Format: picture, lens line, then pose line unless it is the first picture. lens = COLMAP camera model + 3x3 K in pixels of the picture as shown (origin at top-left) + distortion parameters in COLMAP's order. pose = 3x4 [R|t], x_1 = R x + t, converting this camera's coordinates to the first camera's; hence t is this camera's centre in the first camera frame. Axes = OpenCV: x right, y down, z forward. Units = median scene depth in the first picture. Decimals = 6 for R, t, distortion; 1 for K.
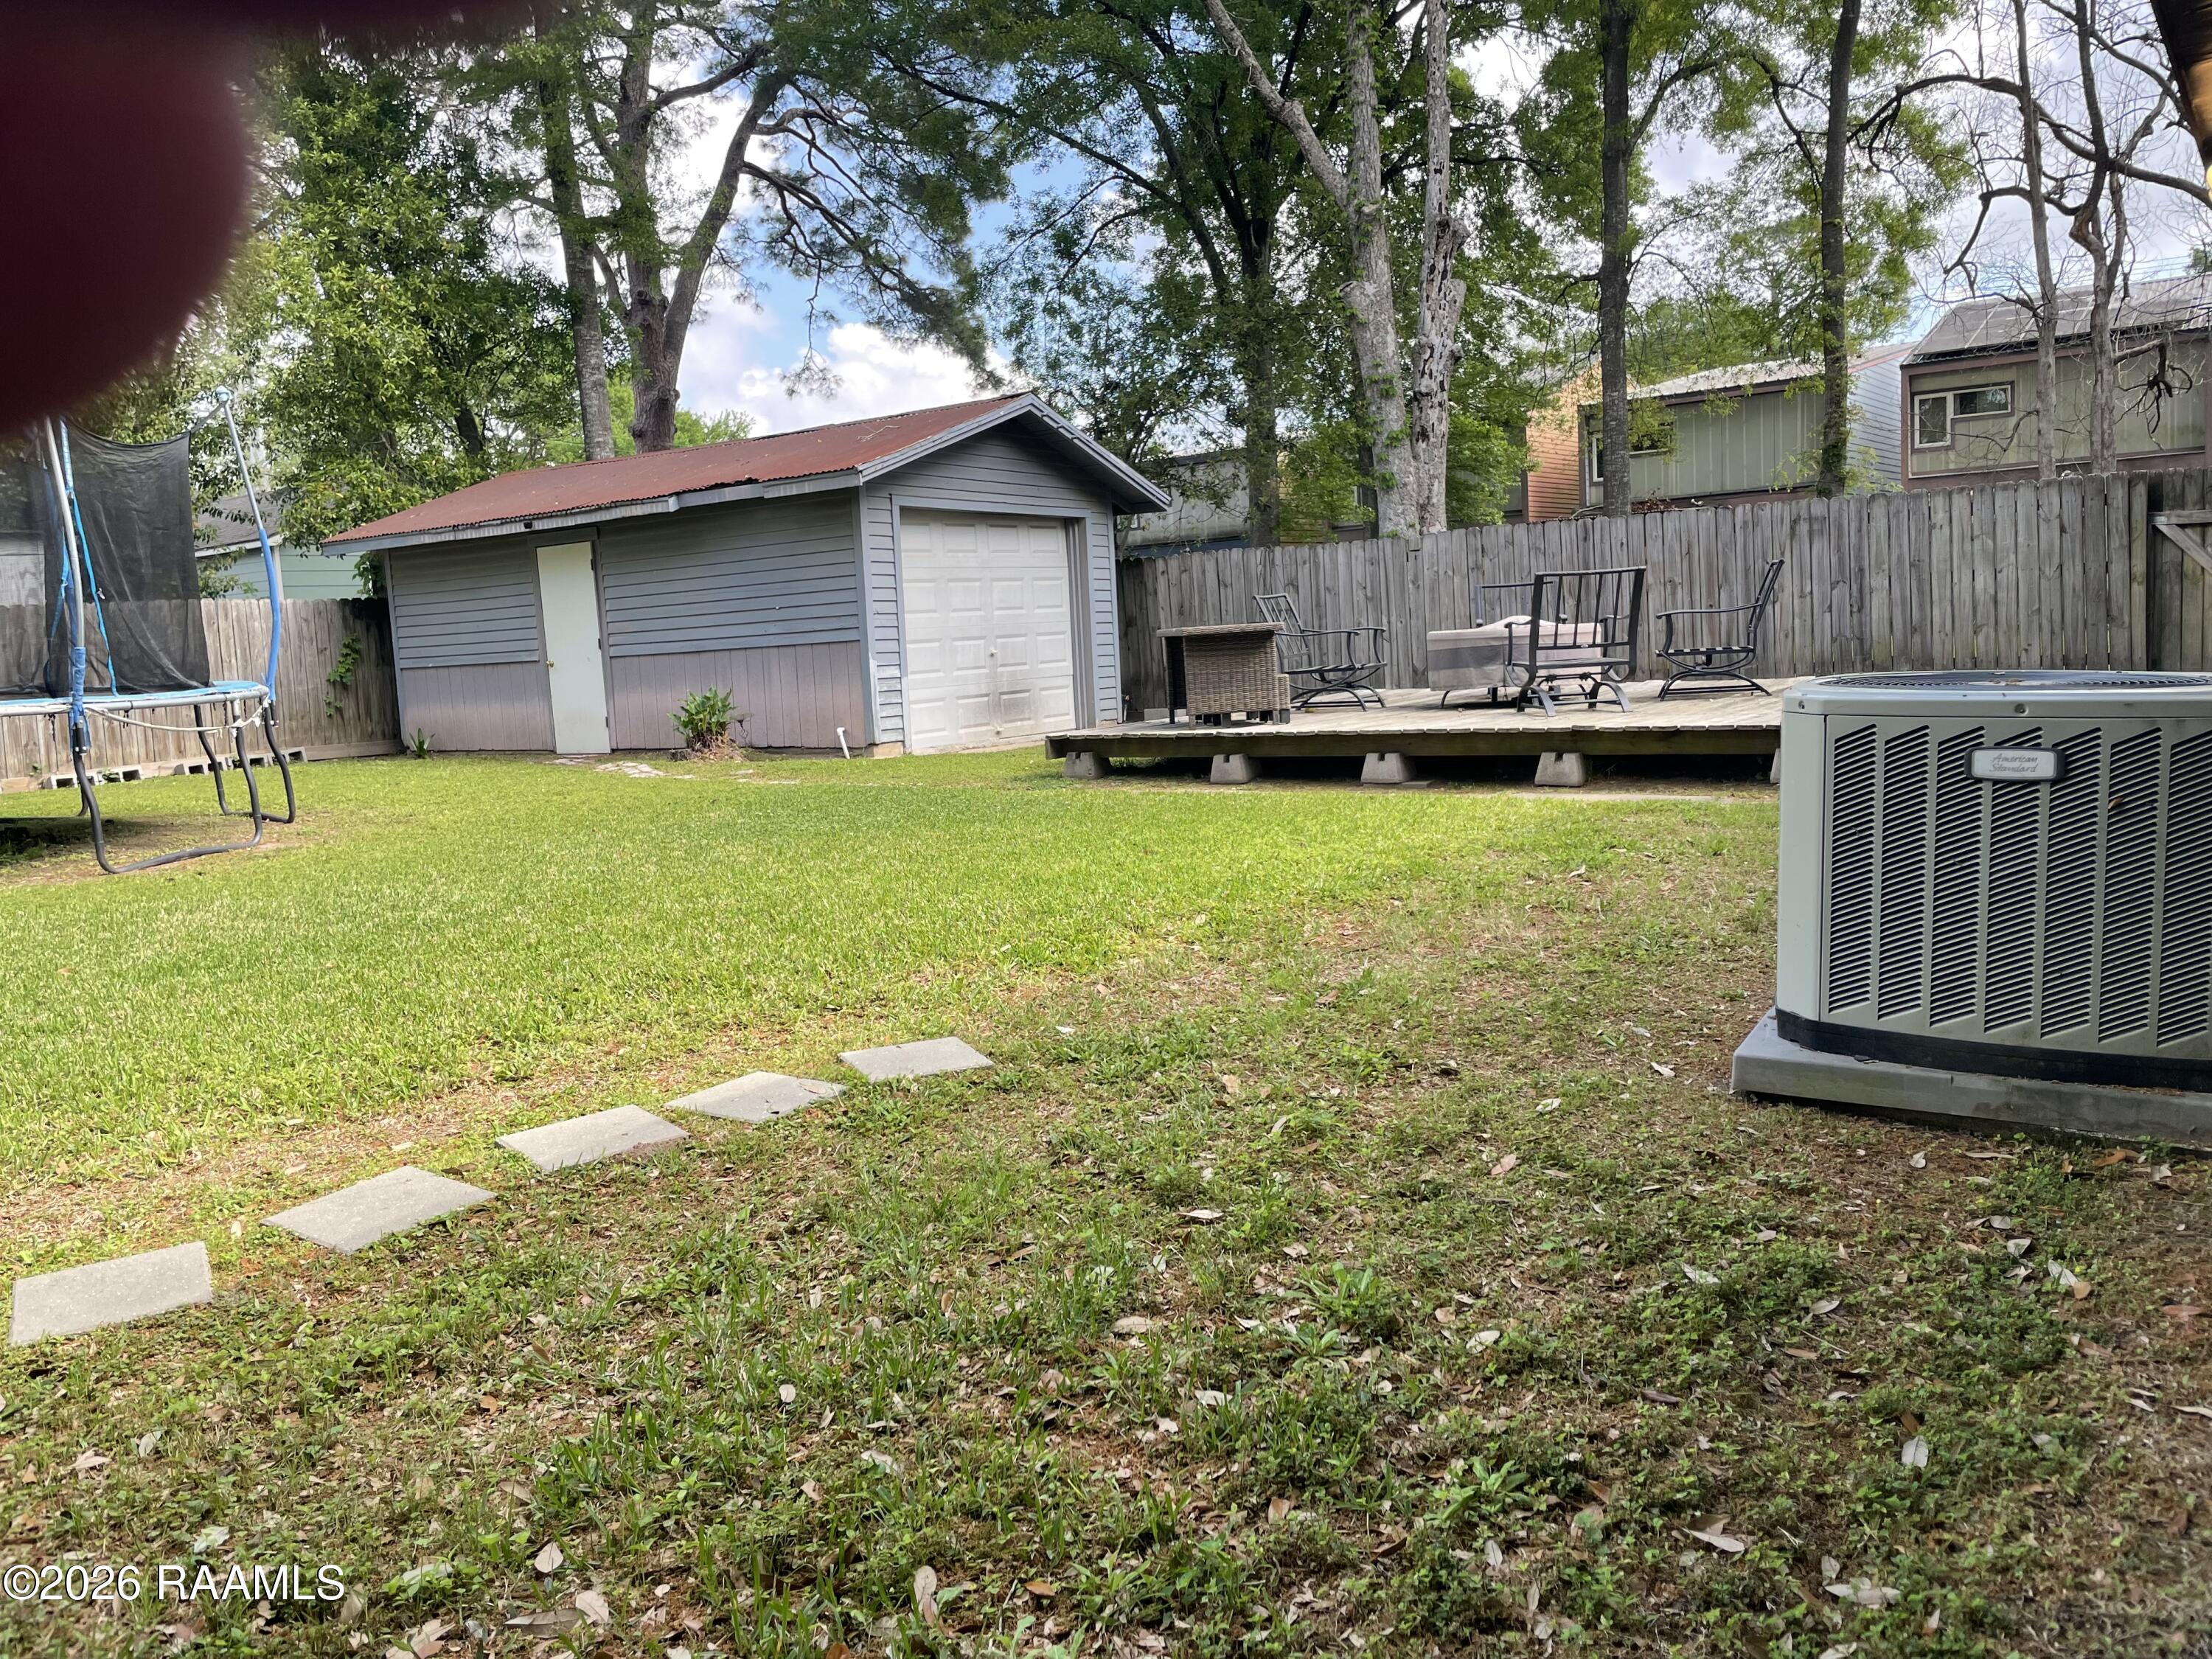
lens RADIAL K [[1656.5, 0, 1088.5], [0, 1656.5, 831.2], [0, 0, 1]] dist [0.120403, -0.197163]
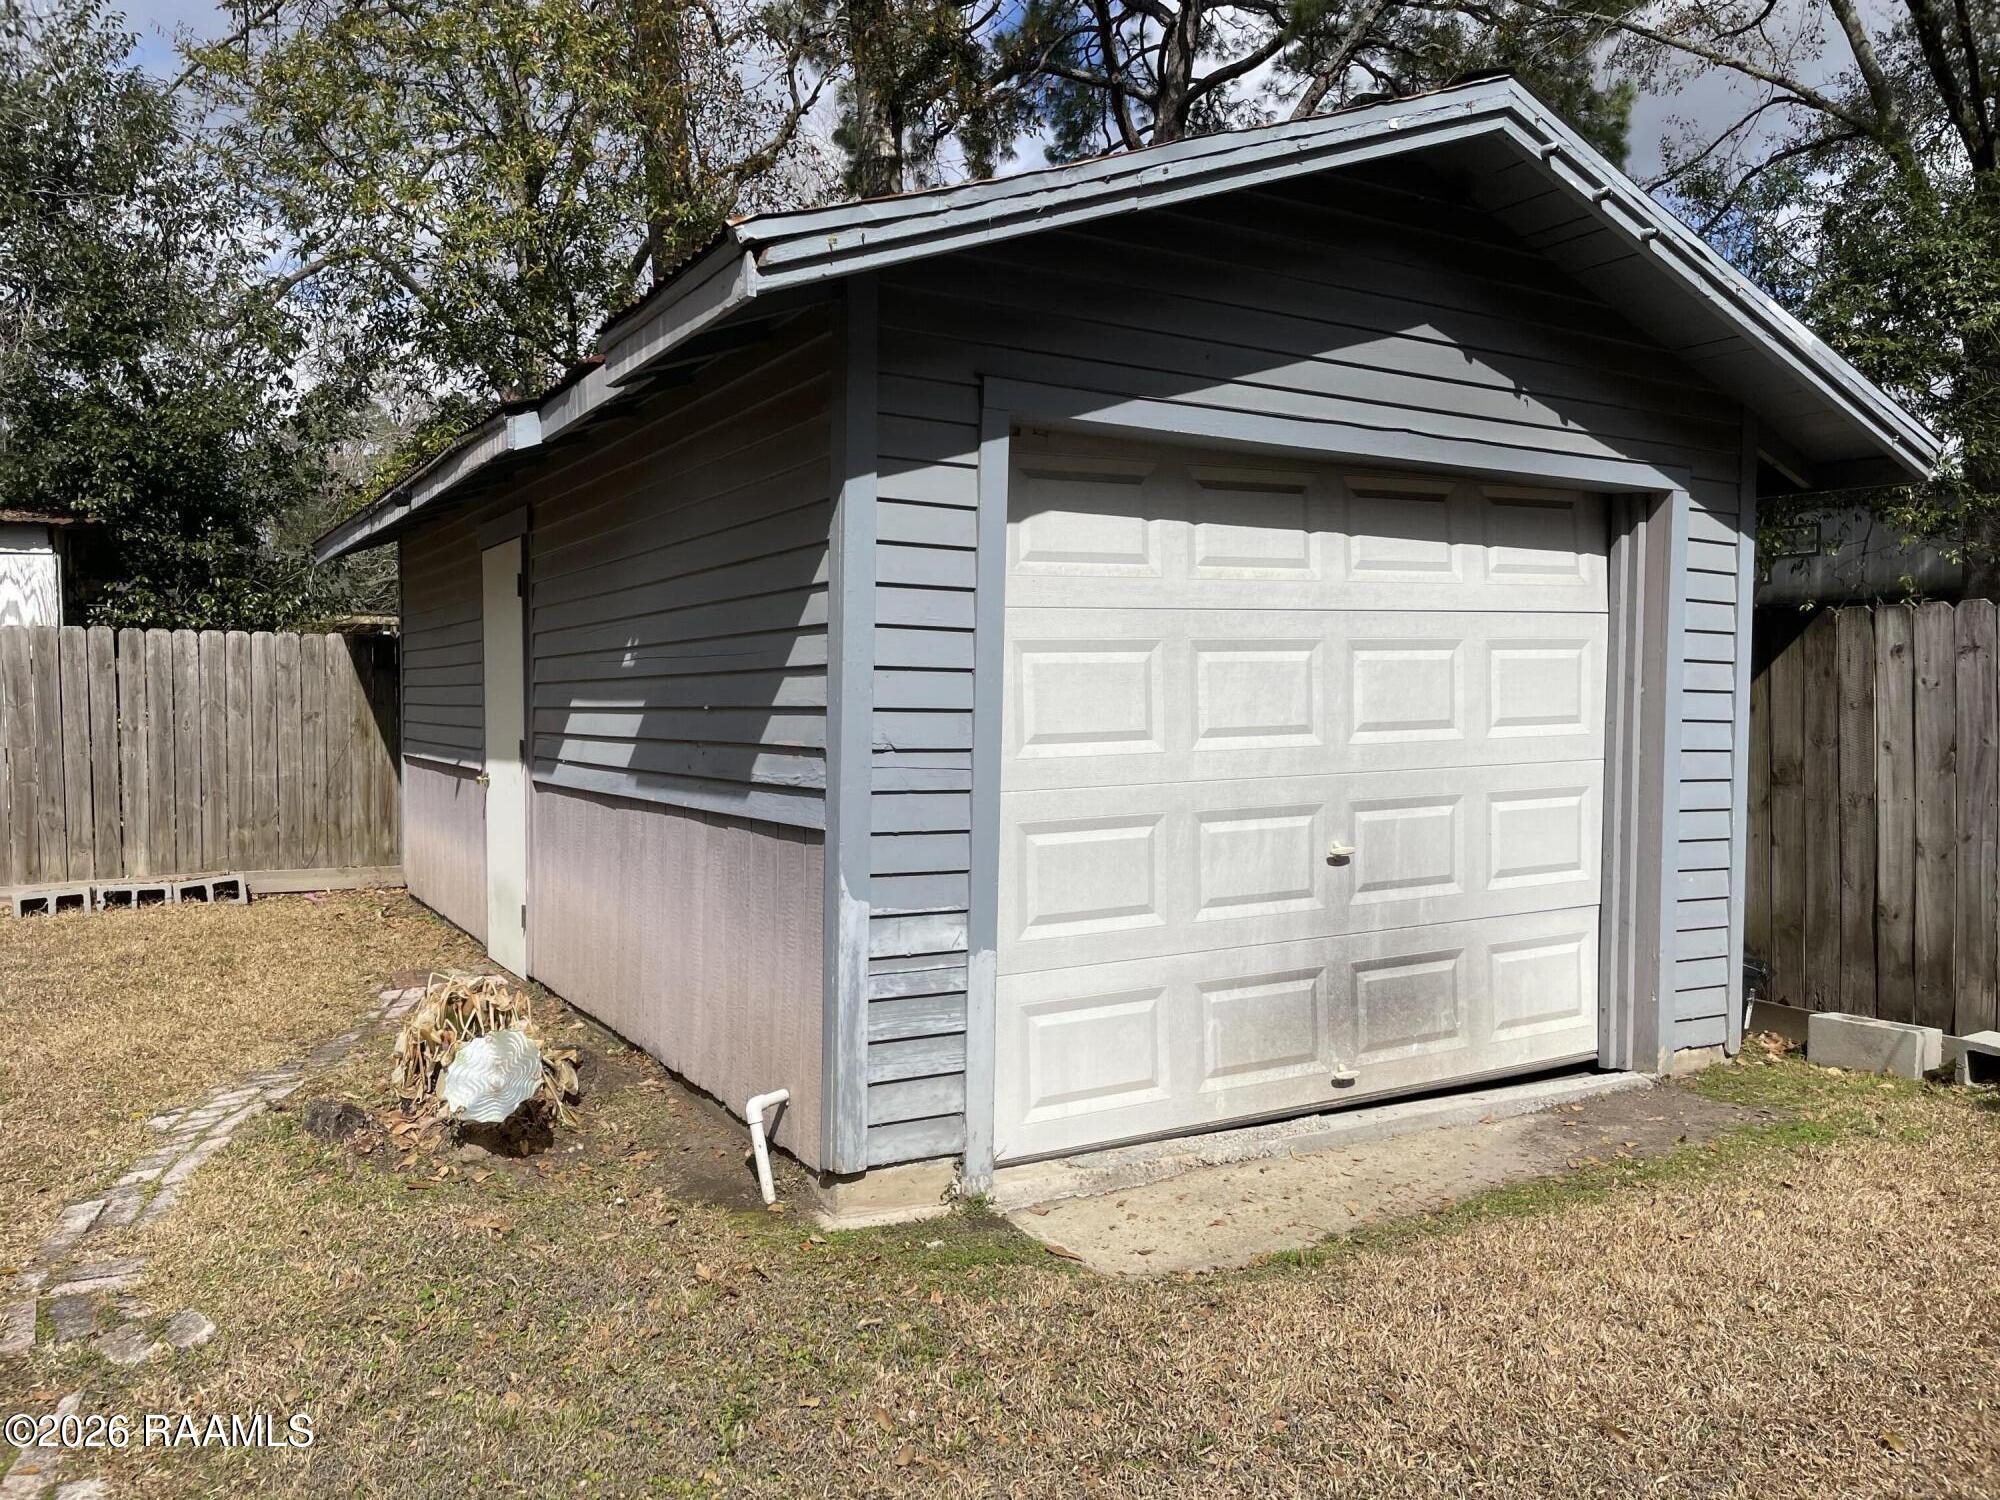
lens RADIAL K [[1497.7, 0, 984.2], [0, 1497.7, 751.5], [0, 0, 1]] dist [0.120403, -0.197163]
pose [[0.906627, 0.072696, -0.415624, 0.003518], [-0.099928, 0.994016, -0.044118, -0.080808], [0.409929, 0.081531, 0.908466, 0.507378]]
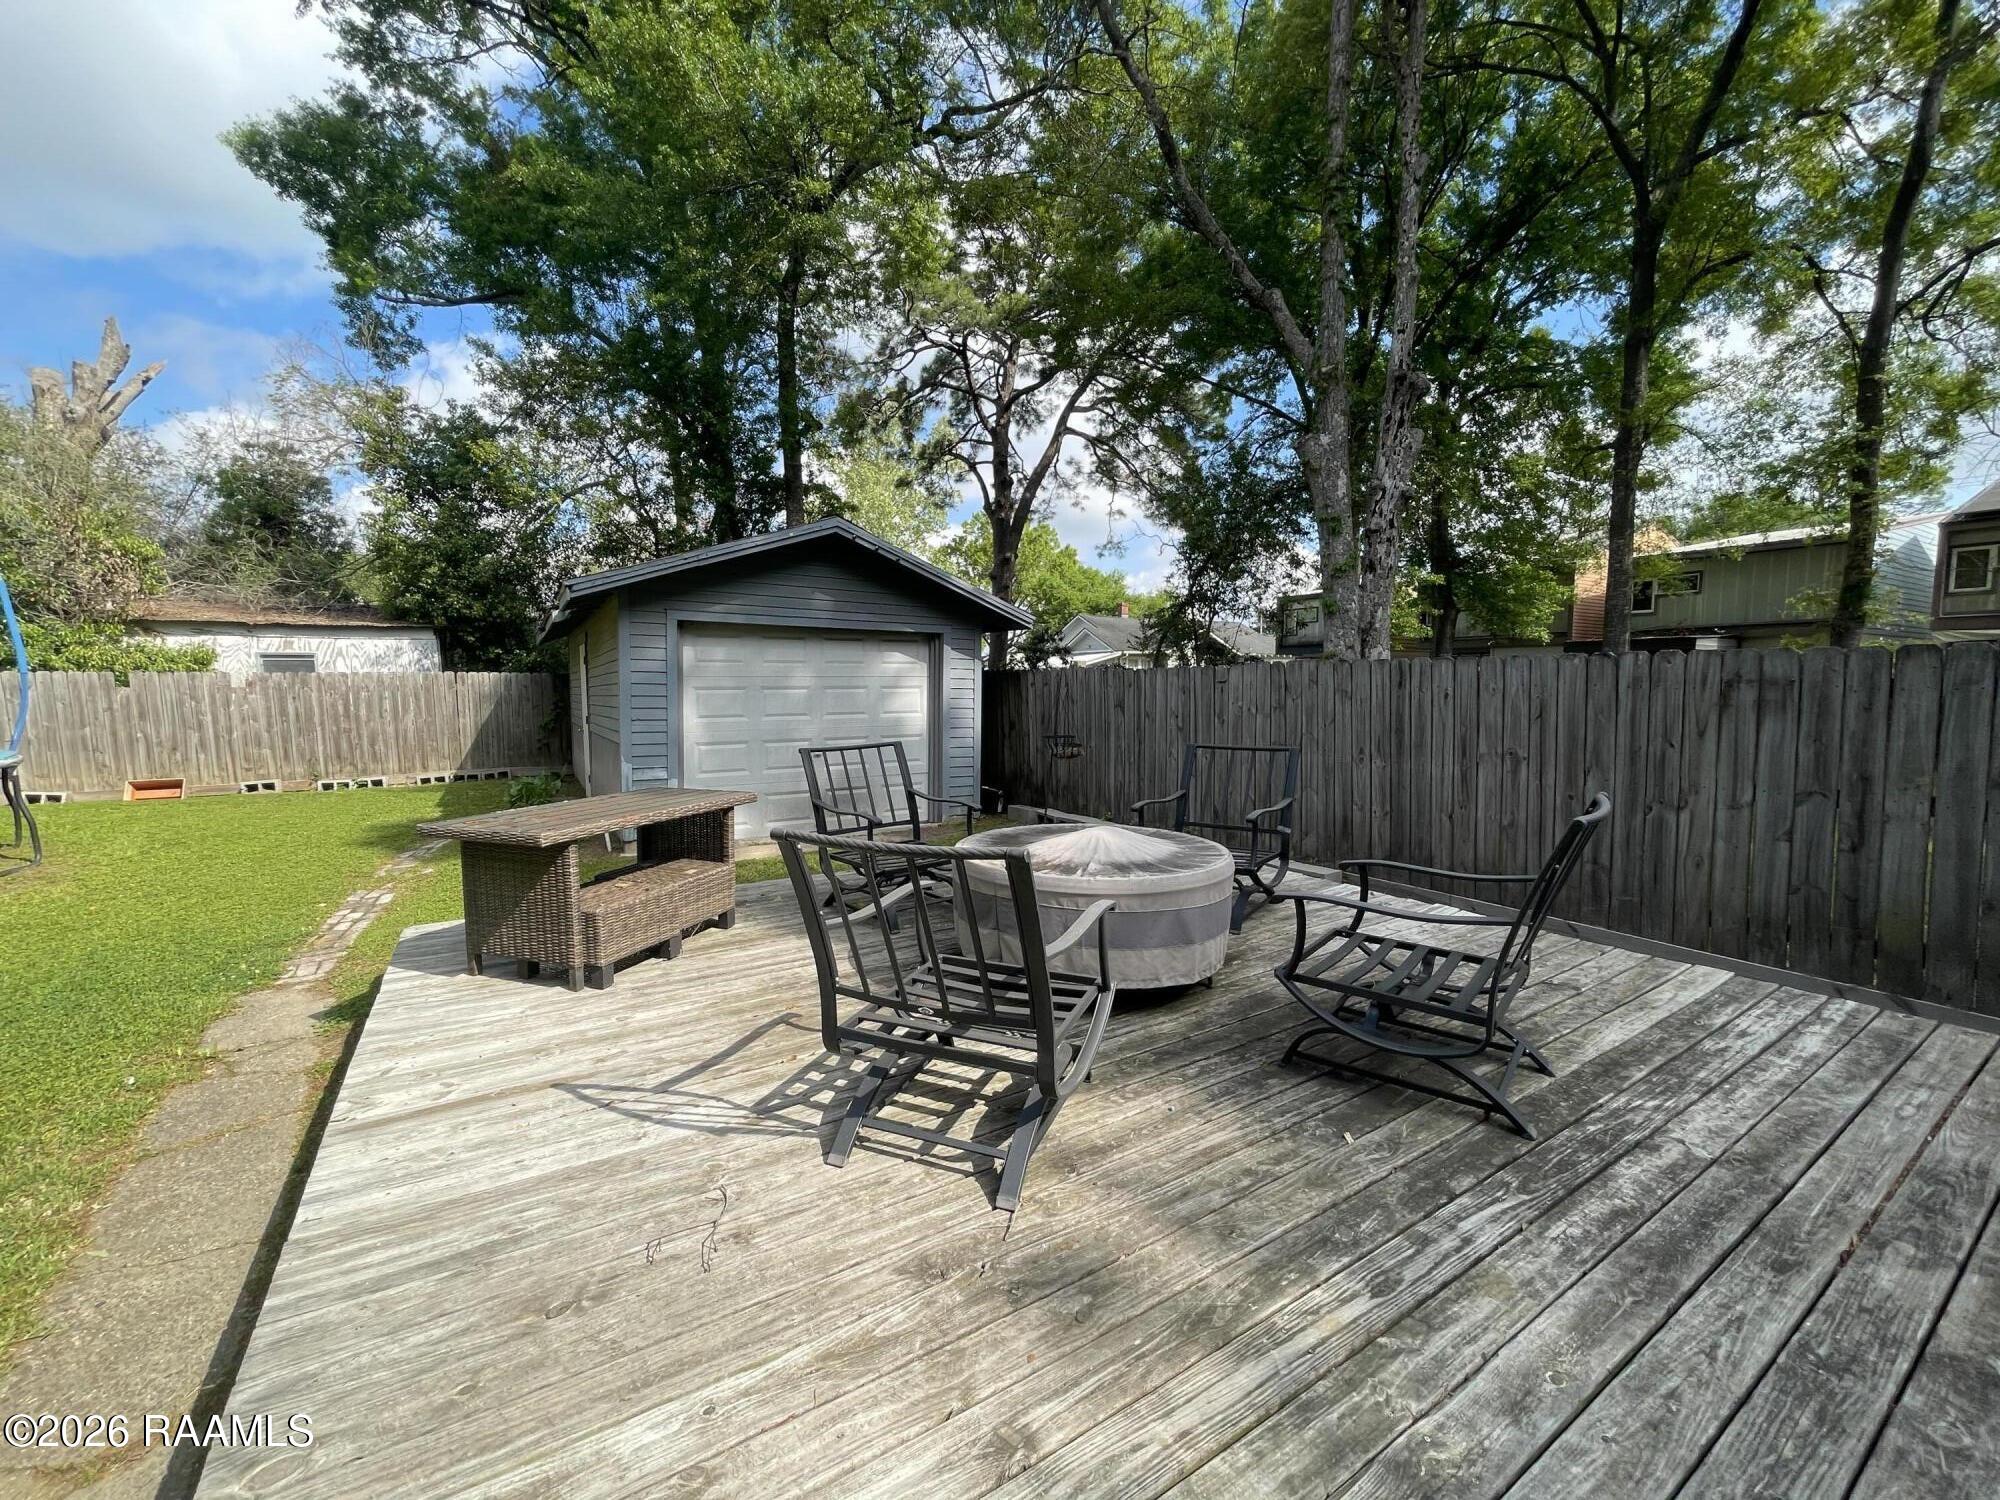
lens RADIAL K [[799.7, 0, 995.0], [0, 799.7, 762.4], [0, 0, 1]] dist [-0.001688, -0.000695]
pose [[0.916358, 0.091139, -0.389848, 0.191648], [-0.095755, 0.995376, 0.007623, -0.087235], [0.388740, 0.030344, 0.920848, 0.416228]]
